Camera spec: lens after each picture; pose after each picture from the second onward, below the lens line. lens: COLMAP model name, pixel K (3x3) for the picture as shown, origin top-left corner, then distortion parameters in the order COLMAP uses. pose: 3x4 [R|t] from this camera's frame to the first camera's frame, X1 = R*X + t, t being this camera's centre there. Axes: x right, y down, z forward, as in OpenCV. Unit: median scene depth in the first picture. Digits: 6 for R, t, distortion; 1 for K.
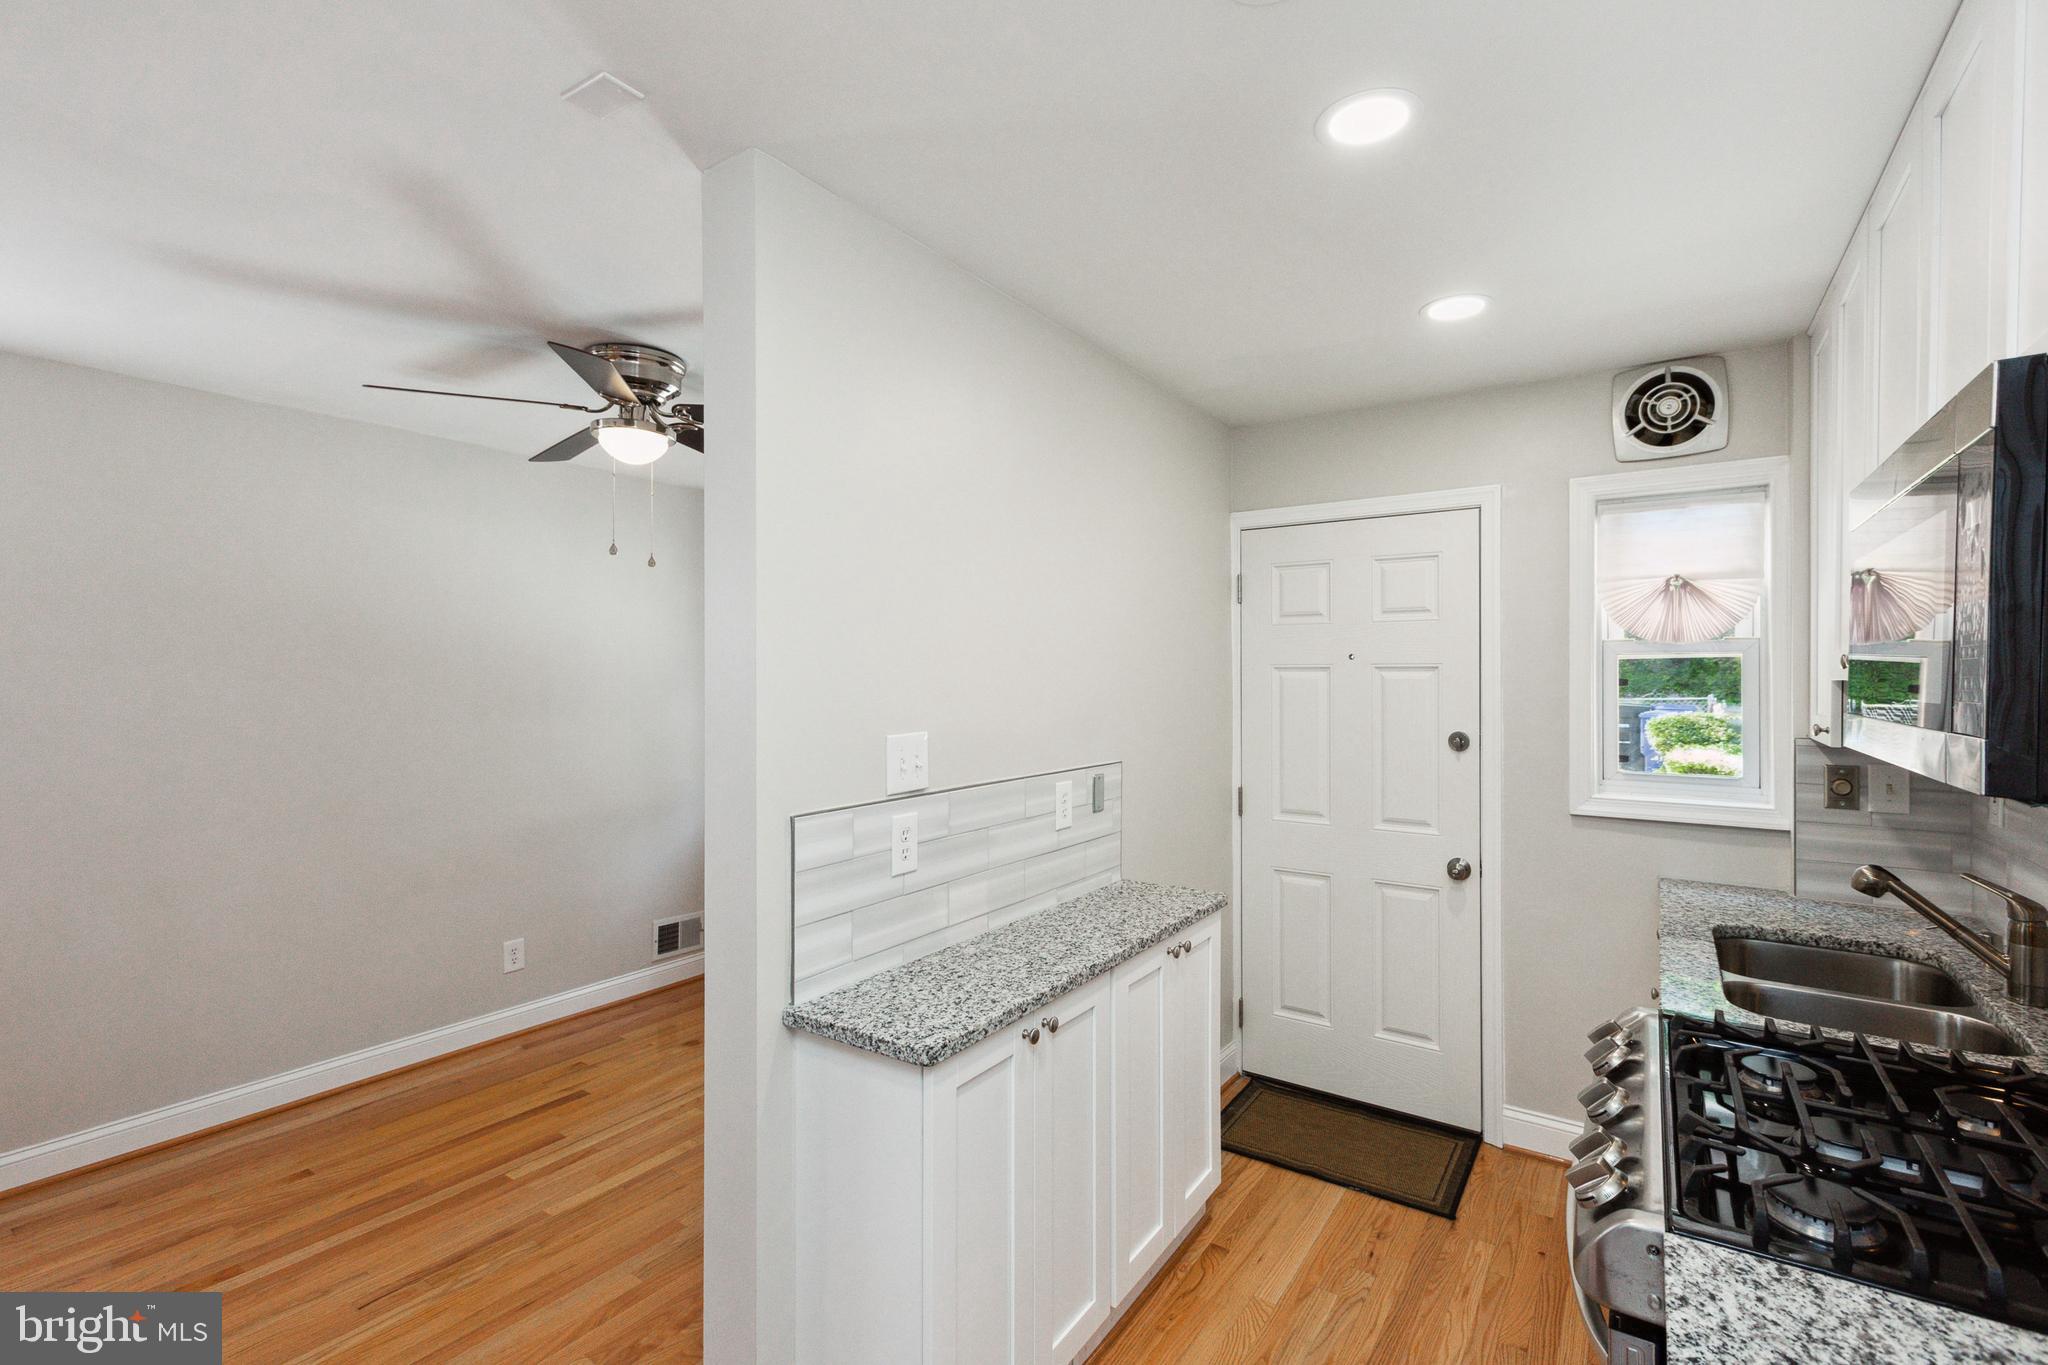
lens RADIAL K [[916.1, 0, 1027.3], [0, 916.1, 673.5], [0, 0, 1]] dist [0.001521, 0.000538]
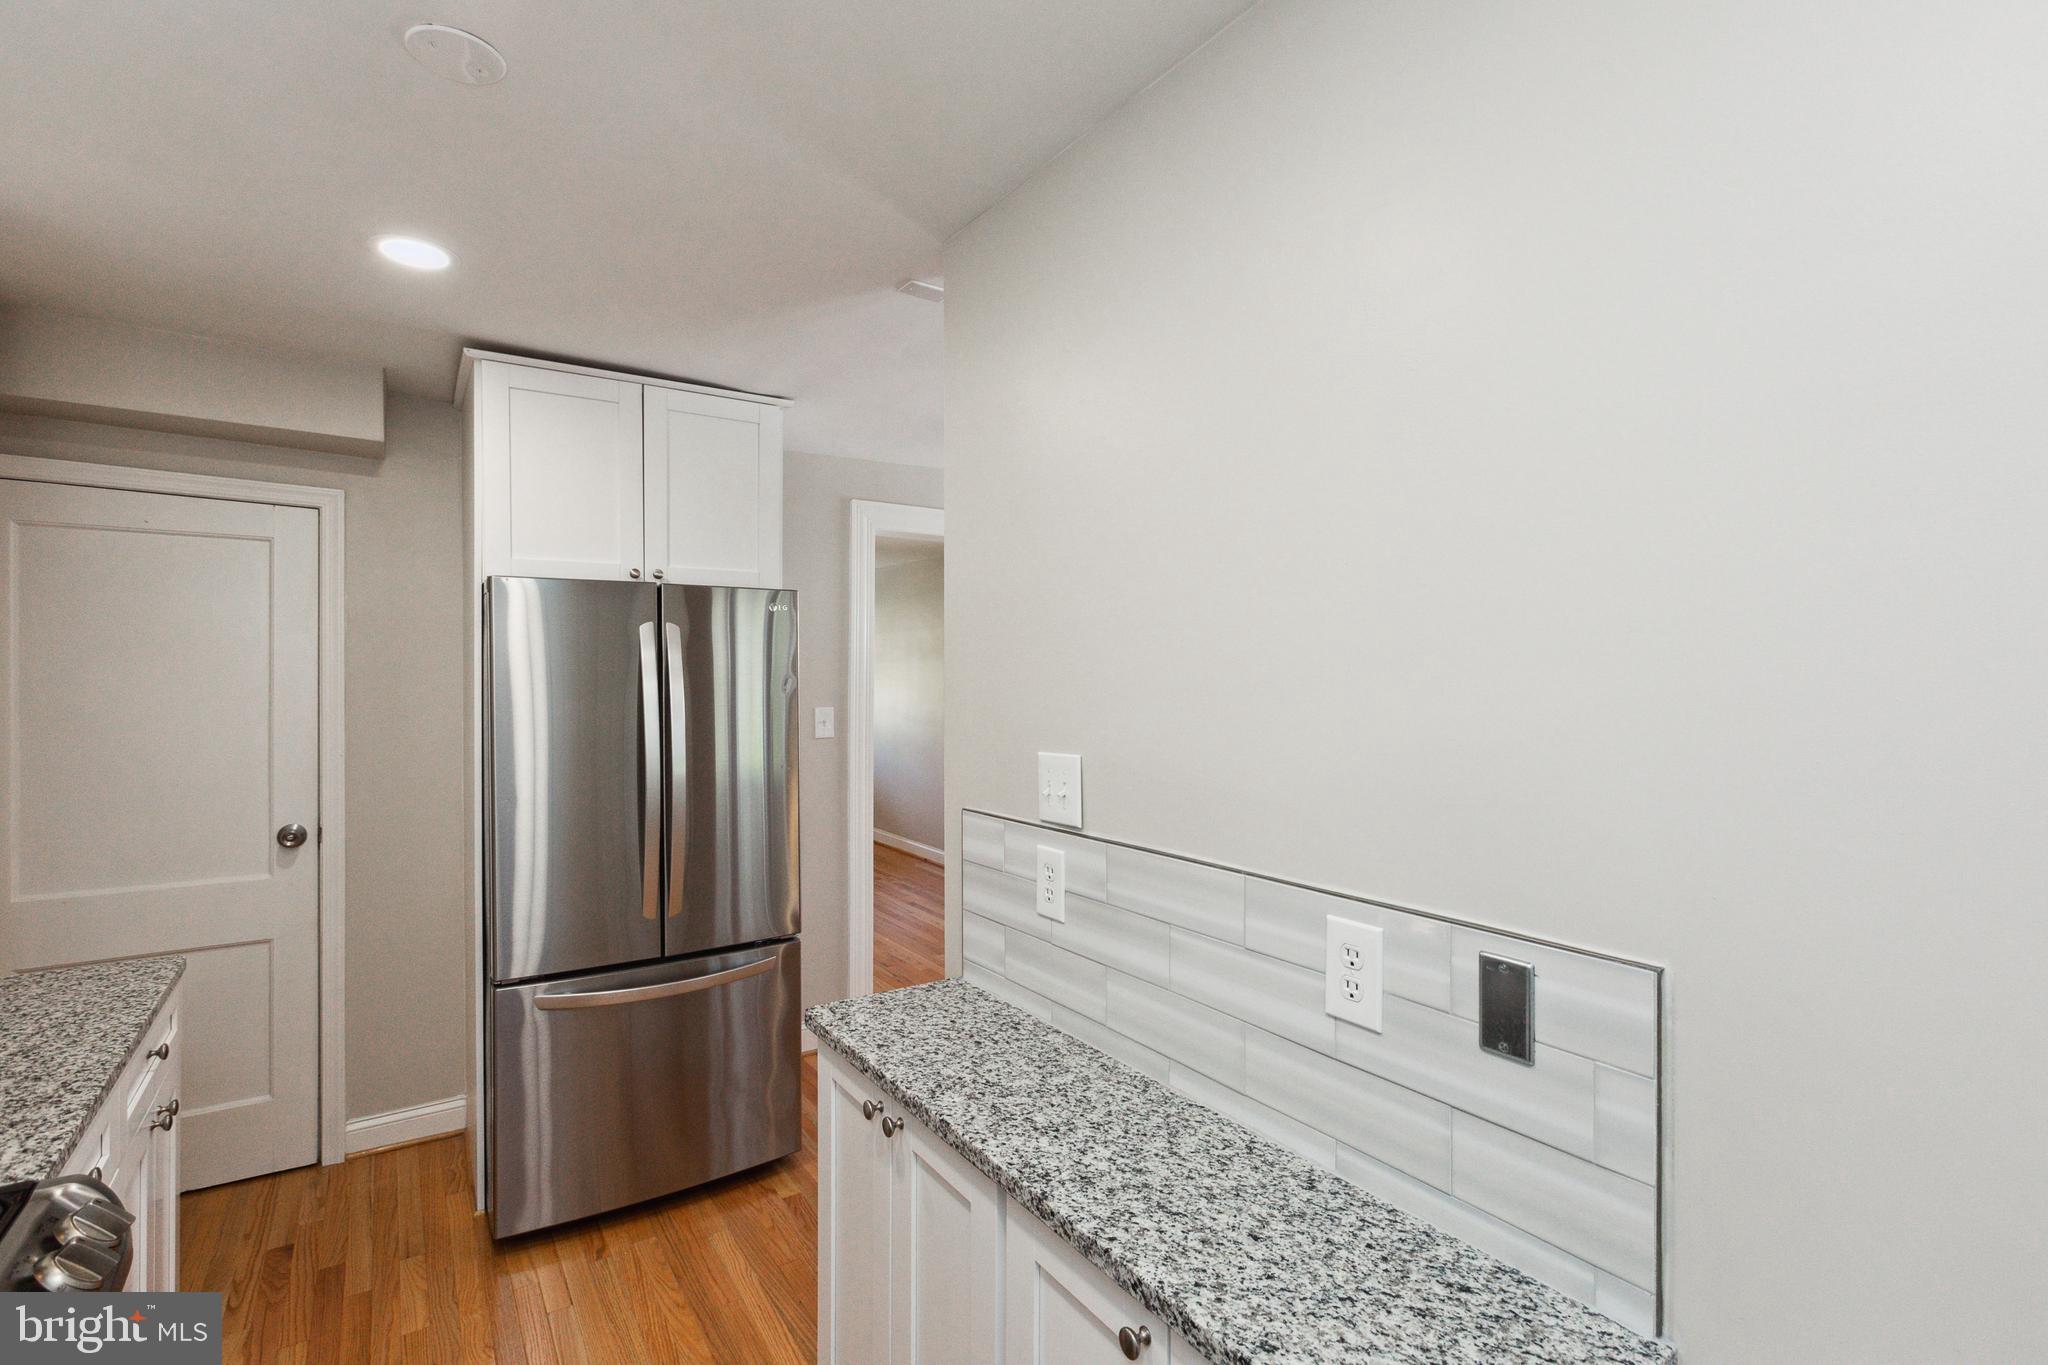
lens RADIAL K [[977.1, 0, 1064.5], [0, 977.1, 680.6], [0, 0, 1]] dist [0.002625, 0.000293]
pose [[-0.360390, 0.001475, -0.932800, 0.543277], [-0.004105, 0.999987, 0.003167, -0.002693], [0.932793, 0.004971, -0.360380, 1.034636]]
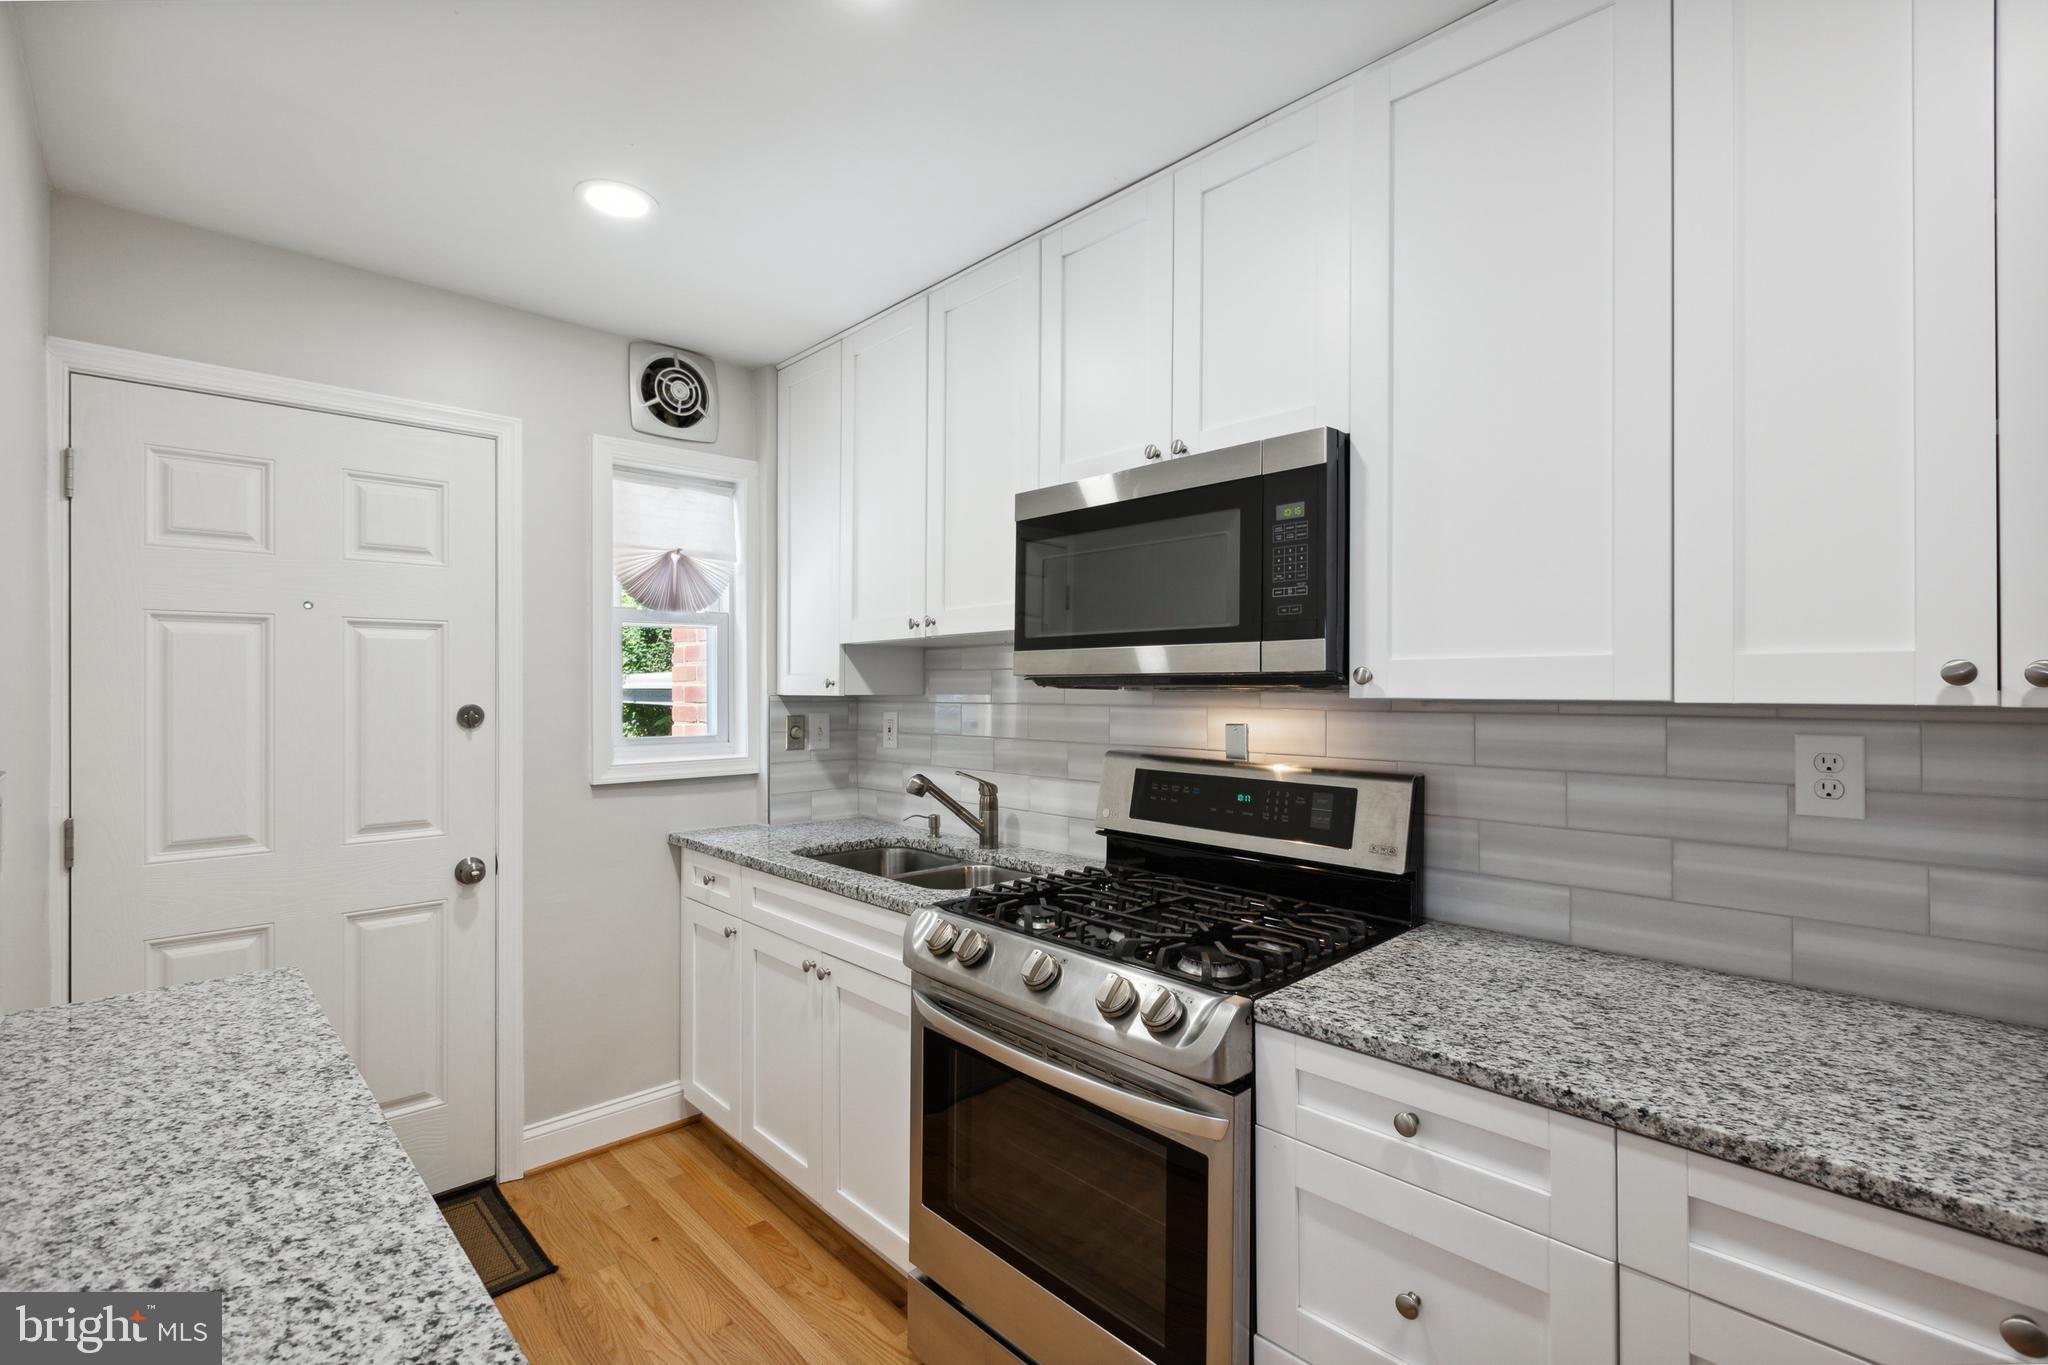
lens RADIAL K [[912.9, 0, 1024.0], [0, 912.9, 682.5], [0, 0, 1]] dist [-0.001363, 0.000347]
pose [[0.222744, 0.000579, 0.974877, -0.273684], [0.001930, 0.999998, -0.001035, 0.056608], [-0.974875, 0.002112, 0.222742, 0.410843]]
